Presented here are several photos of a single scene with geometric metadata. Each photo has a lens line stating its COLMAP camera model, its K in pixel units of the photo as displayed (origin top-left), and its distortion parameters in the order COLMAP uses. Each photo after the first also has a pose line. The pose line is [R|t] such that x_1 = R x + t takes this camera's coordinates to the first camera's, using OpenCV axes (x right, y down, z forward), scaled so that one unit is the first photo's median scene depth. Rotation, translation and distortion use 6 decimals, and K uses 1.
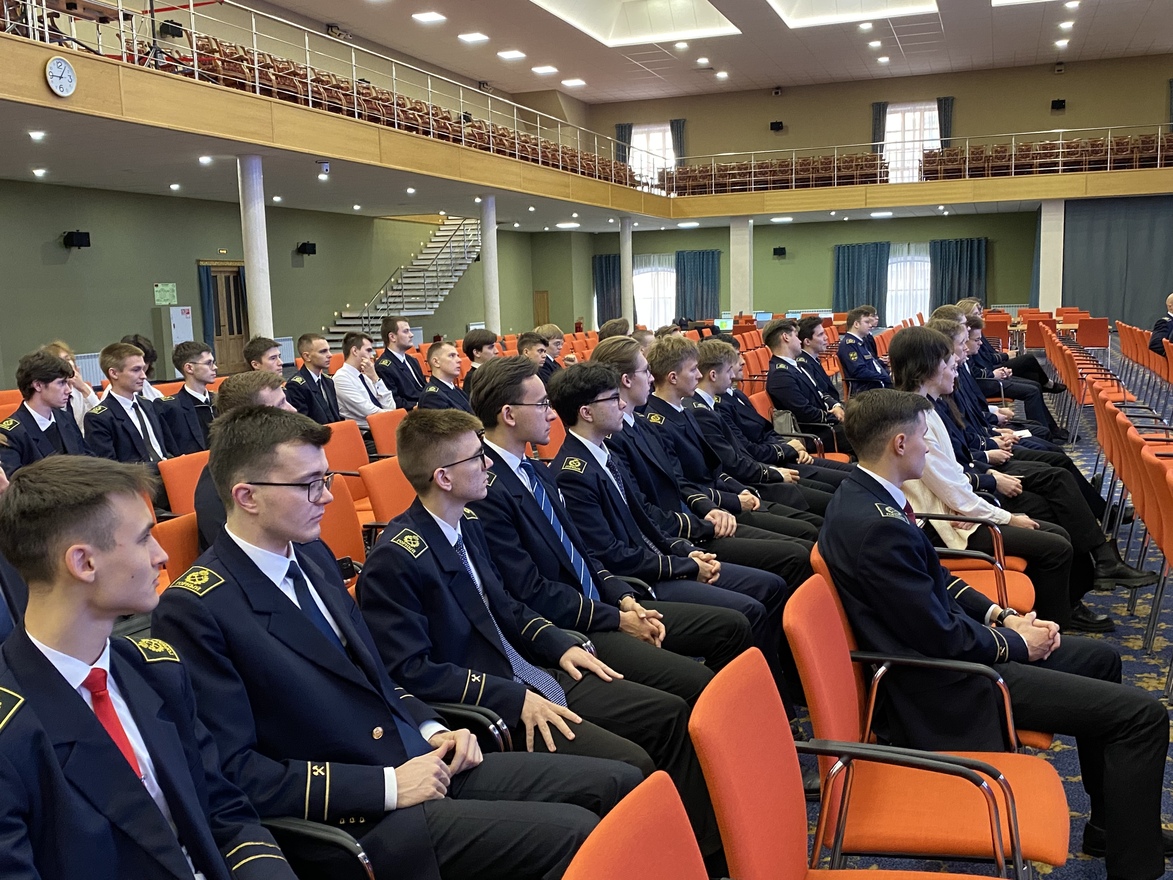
lens RADIAL K [[1106.3, 0, 590.7], [0, 1106.3, 444.7], [0, 0, 1]] dist [0.050059, 0.000000]
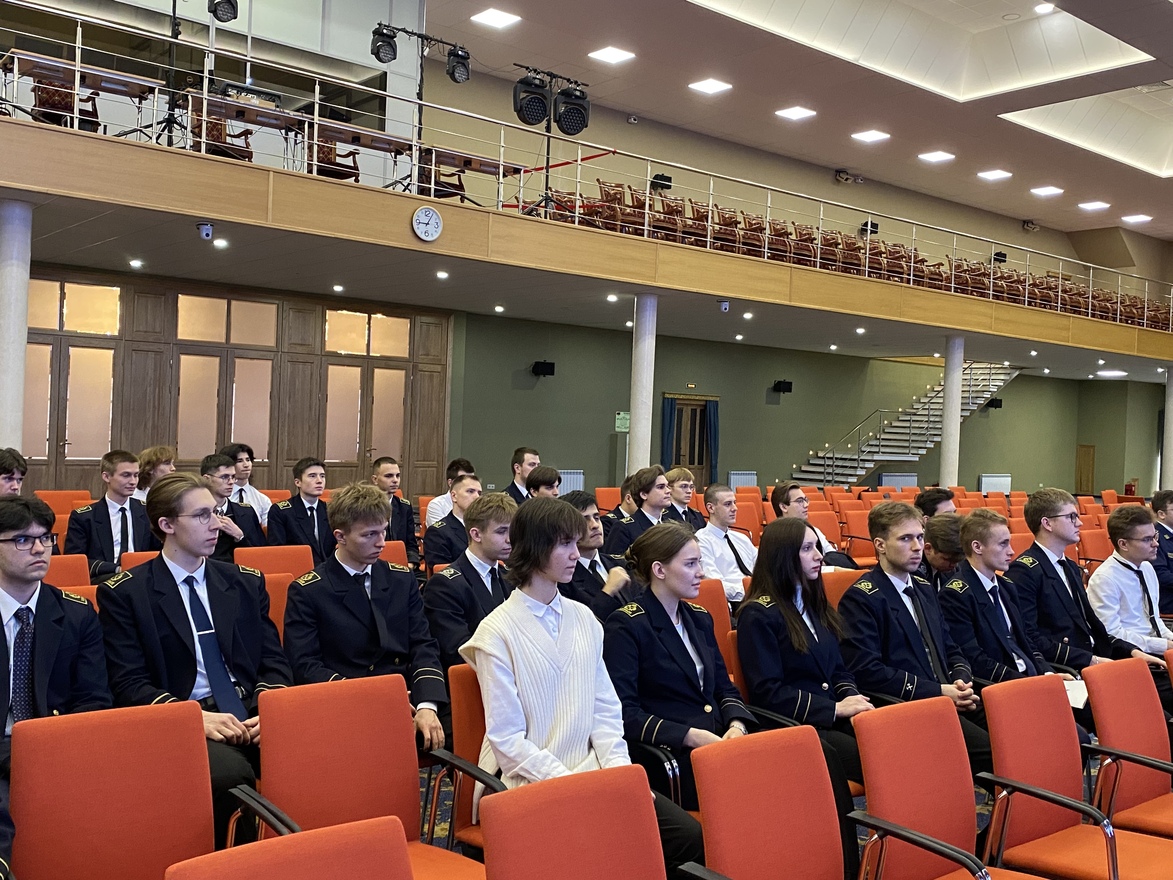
lens RADIAL K [[1106.3, 0, 586.7], [0, 1106.3, 435.5], [0, 0, 1]] dist [0.050059, 0.000000]
pose [[0.867614, 0.065931, -0.492847, 0.134099], [-0.130671, 0.986565, -0.098057, -0.015553], [0.479761, 0.149476, 0.864573, 0.076437]]
